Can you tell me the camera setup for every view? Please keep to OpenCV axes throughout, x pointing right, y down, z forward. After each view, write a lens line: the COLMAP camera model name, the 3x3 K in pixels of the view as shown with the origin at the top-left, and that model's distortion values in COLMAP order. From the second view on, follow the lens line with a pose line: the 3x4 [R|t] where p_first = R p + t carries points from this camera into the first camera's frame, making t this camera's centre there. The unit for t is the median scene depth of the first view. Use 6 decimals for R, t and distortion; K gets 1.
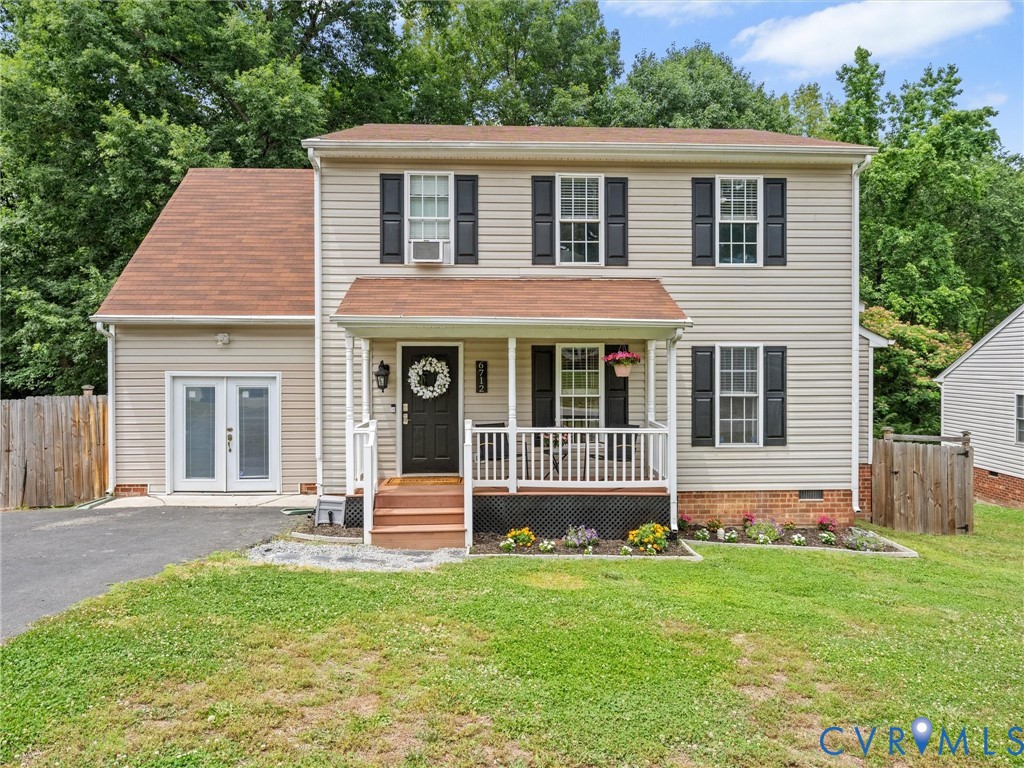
lens RADIAL K [[648.8, 0, 517.1], [0, 648.8, 360.5], [0, 0, 1]] dist [-0.031353, 0.001847]
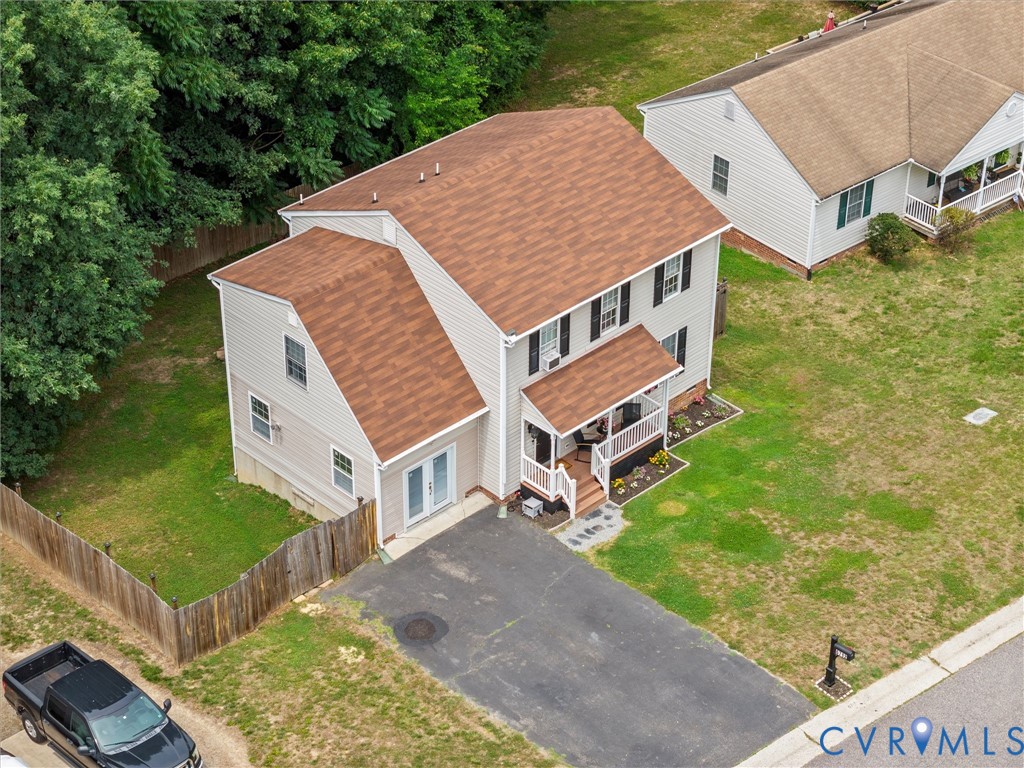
lens RADIAL K [[1921.7, 0, 512.0], [0, 1921.7, 384.0], [0, 0, 1]] dist [-0.024281, -0.067678]
pose [[0.742329, -0.372267, 0.557104, -2.981218], [-0.011350, 0.824349, 0.565968, -2.909481], [-0.669940, -0.426458, 0.607713, -2.000516]]
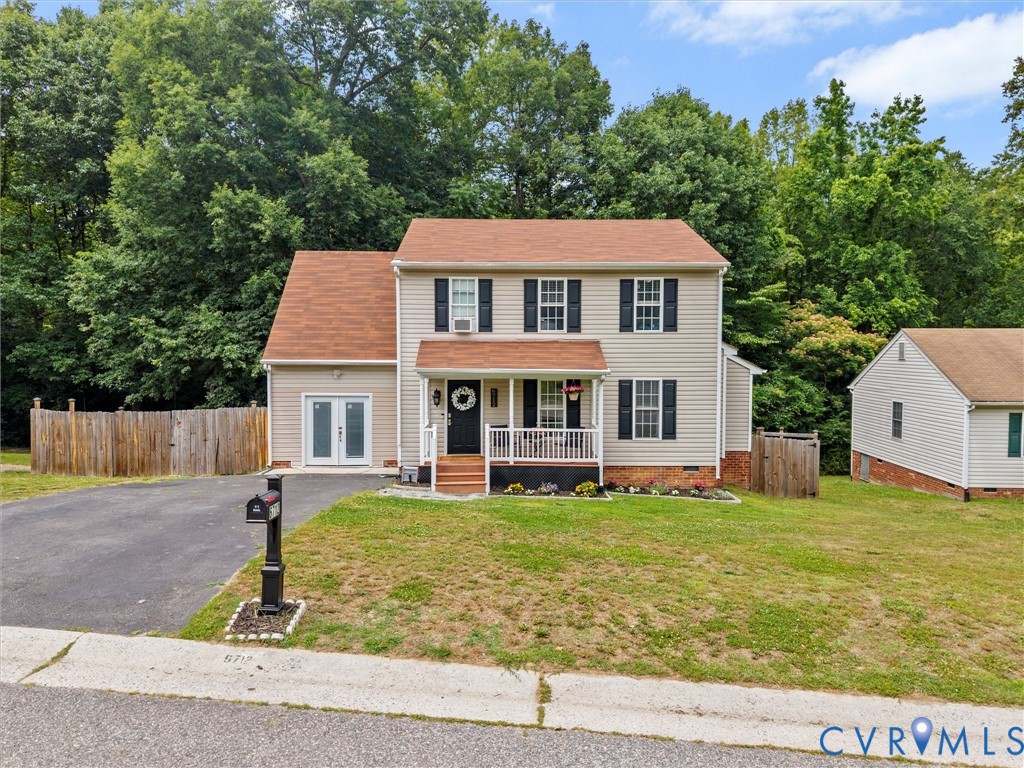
lens RADIAL K [[683.0, 0, 519.7], [0, 683.0, 369.4], [0, 0, 1]] dist [0.002803, -0.000561]
pose [[0.999958, 0.003802, -0.008280, 0.026572], [-0.003498, 0.999330, 0.036424, -0.112778], [0.008413, -0.036393, 0.999302, -0.772848]]
